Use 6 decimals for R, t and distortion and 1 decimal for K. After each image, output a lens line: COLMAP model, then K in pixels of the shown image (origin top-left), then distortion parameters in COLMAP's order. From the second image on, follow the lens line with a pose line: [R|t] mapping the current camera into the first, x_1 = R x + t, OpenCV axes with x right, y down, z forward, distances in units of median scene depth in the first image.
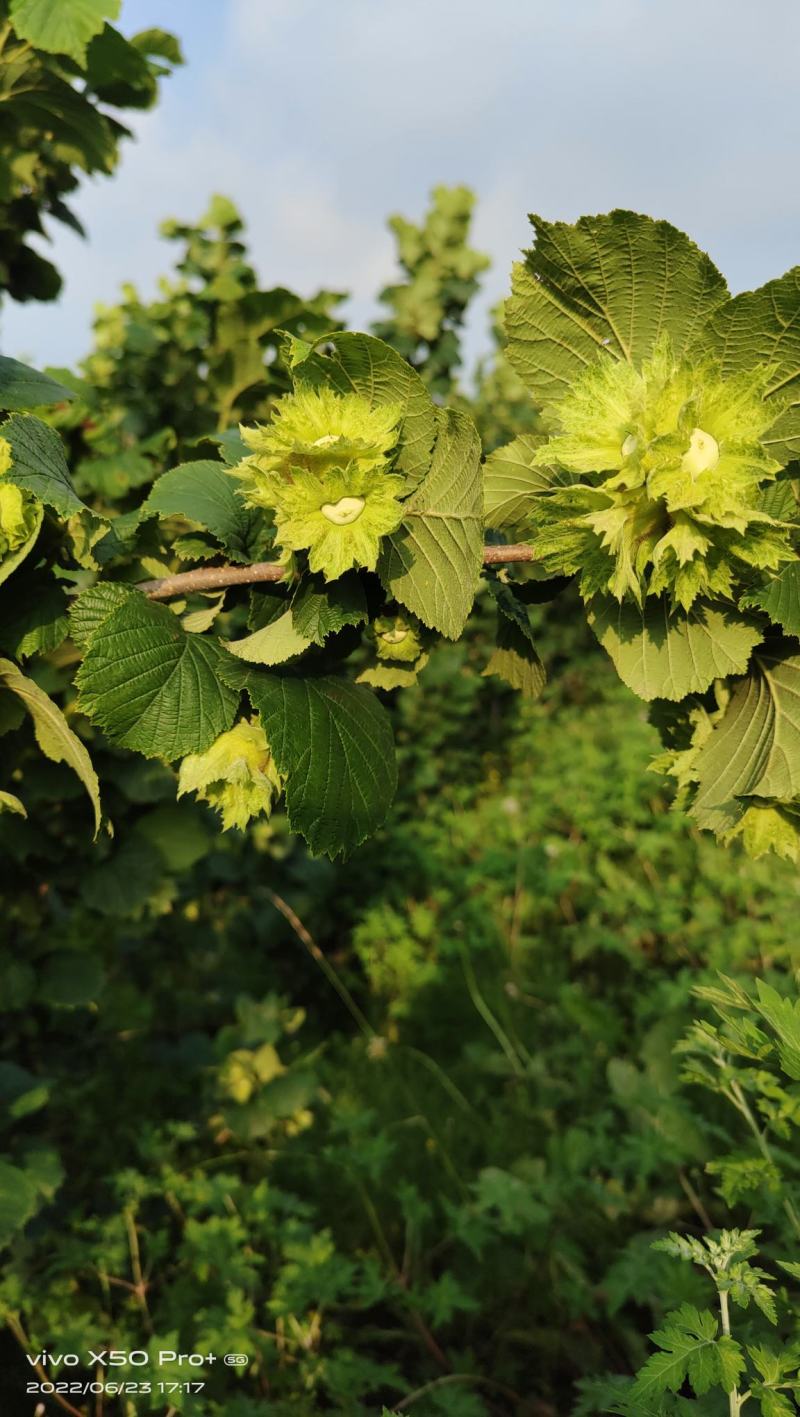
lens RADIAL K [[645.2, 0, 400.0], [0, 645.2, 708.5], [0, 0, 1]] dist [-0.061532, 0.016574]
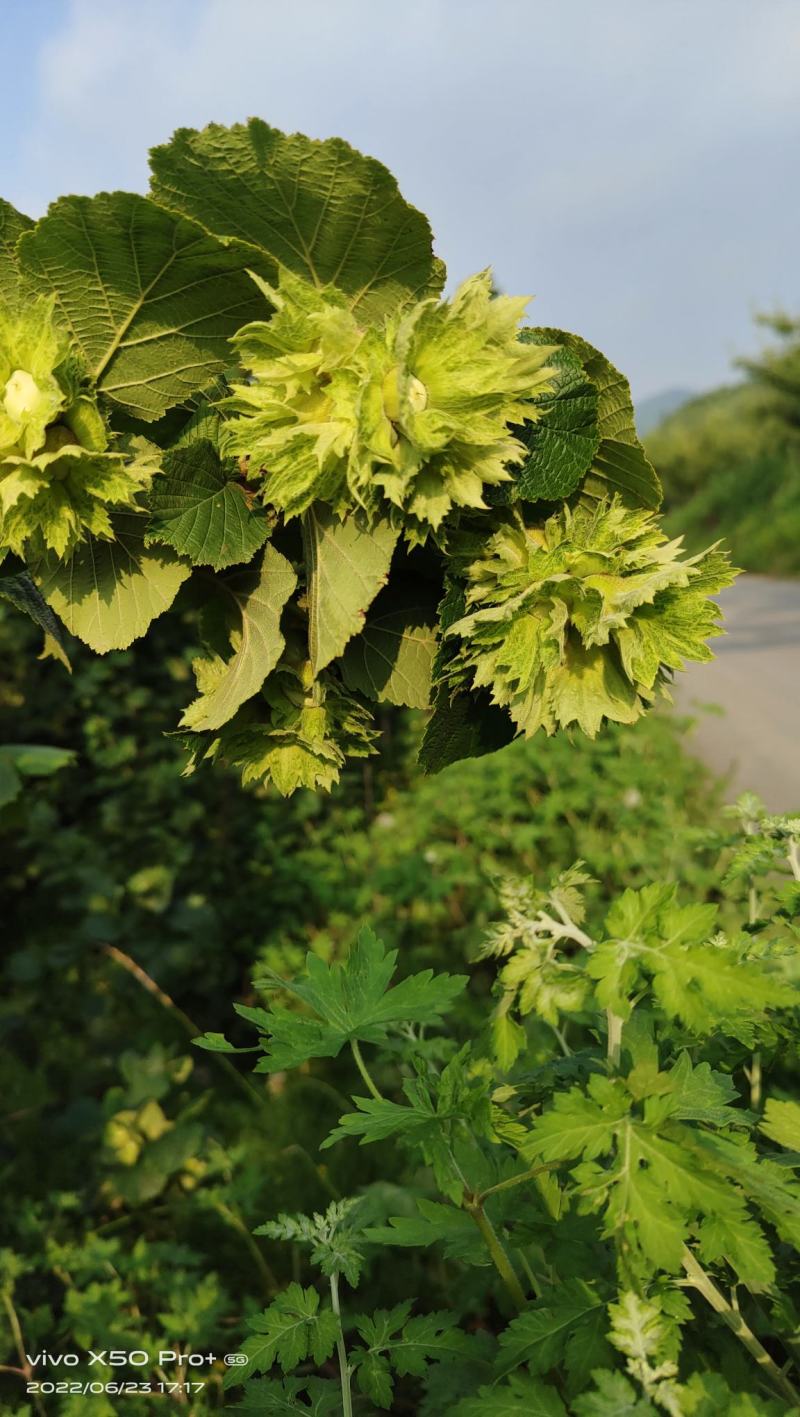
lens RADIAL K [[643.3, 0, 399.2], [0, 643.3, 726.3], [0, 0, 1]] dist [-0.071899, 0.013728]
pose [[0.986338, -0.143471, 0.080950, 0.145527], [0.145381, 0.989209, -0.018180, 0.032930], [-0.077469, 0.029701, 0.996552, 0.002889]]
